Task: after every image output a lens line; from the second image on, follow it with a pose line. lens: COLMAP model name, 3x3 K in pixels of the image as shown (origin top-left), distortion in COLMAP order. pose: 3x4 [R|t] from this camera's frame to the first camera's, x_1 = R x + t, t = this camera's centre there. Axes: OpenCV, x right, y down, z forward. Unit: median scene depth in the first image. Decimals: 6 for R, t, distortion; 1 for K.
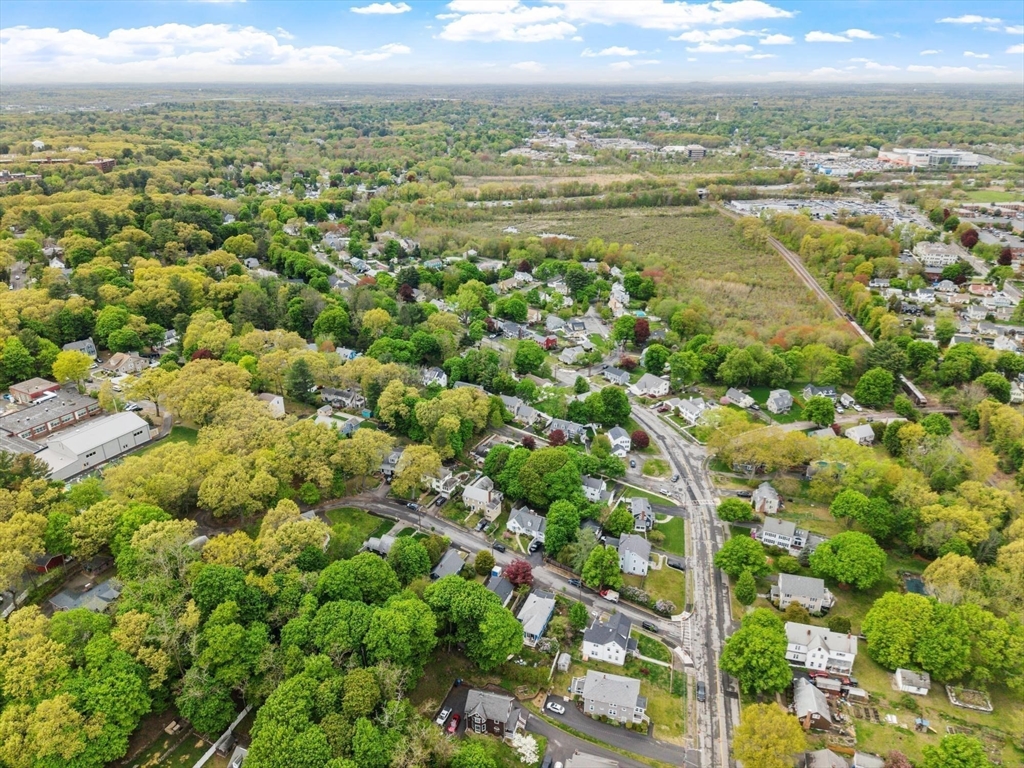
lens RADIAL K [[682.3, 0, 512.0], [0, 682.3, 384.0], [0, 0, 1]] dist [0.084098, -0.120586]
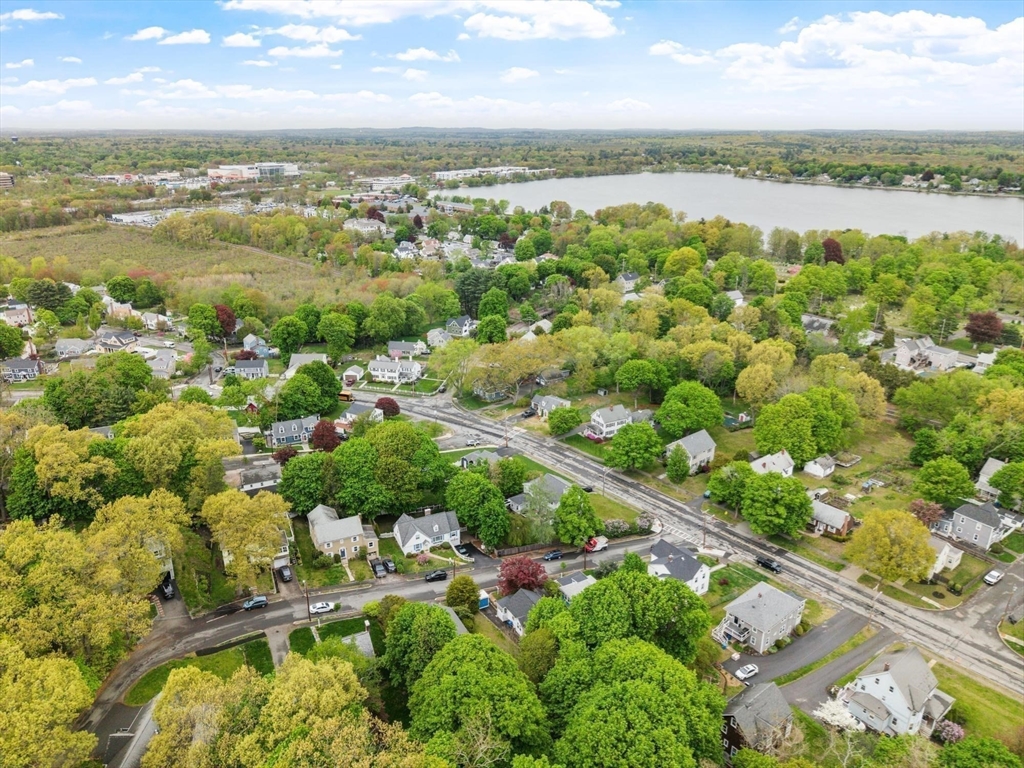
lens RADIAL K [[682.3, 0, 512.0], [0, 682.3, 384.0], [0, 0, 1]] dist [0.084098, -0.120586]
pose [[0.588463, -0.280398, 0.758346, -0.382917], [0.323113, 0.941342, 0.097330, 0.030904], [-0.741154, 0.187756, 0.644545, 0.474495]]
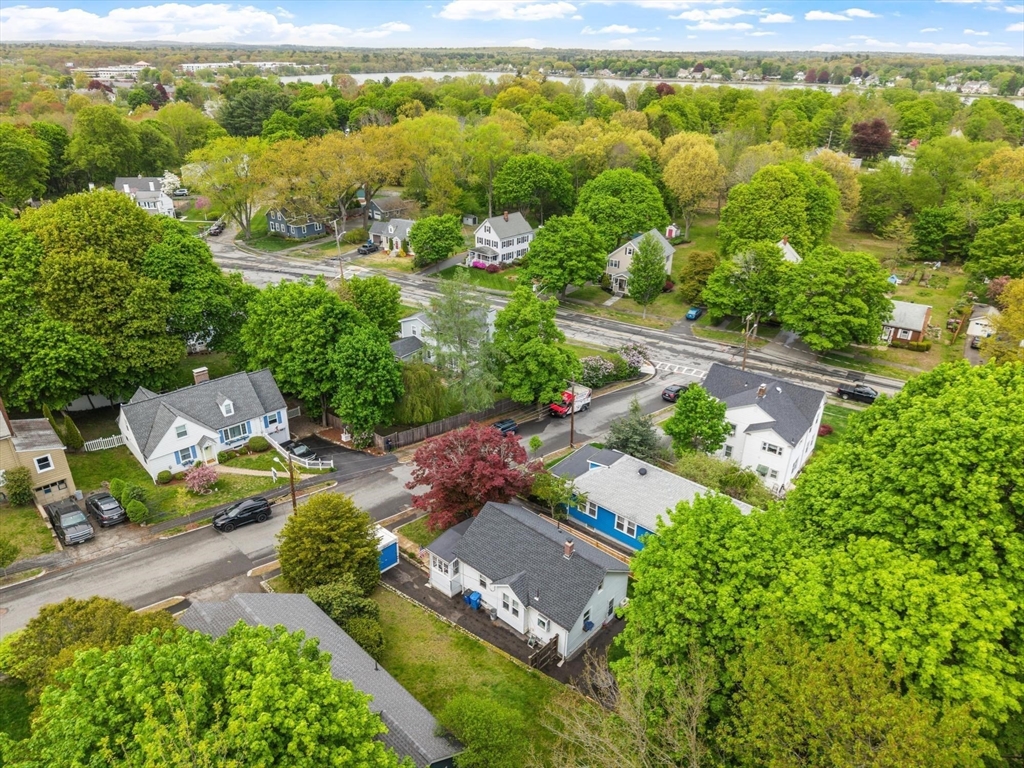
lens RADIAL K [[682.3, 0, 512.0], [0, 682.3, 384.0], [0, 0, 1]] dist [0.084098, -0.120586]
pose [[0.320017, -0.416608, 0.850898, -0.170157], [0.366922, 0.882537, 0.294101, 0.148989], [-0.873474, 0.218096, 0.435290, 0.744555]]
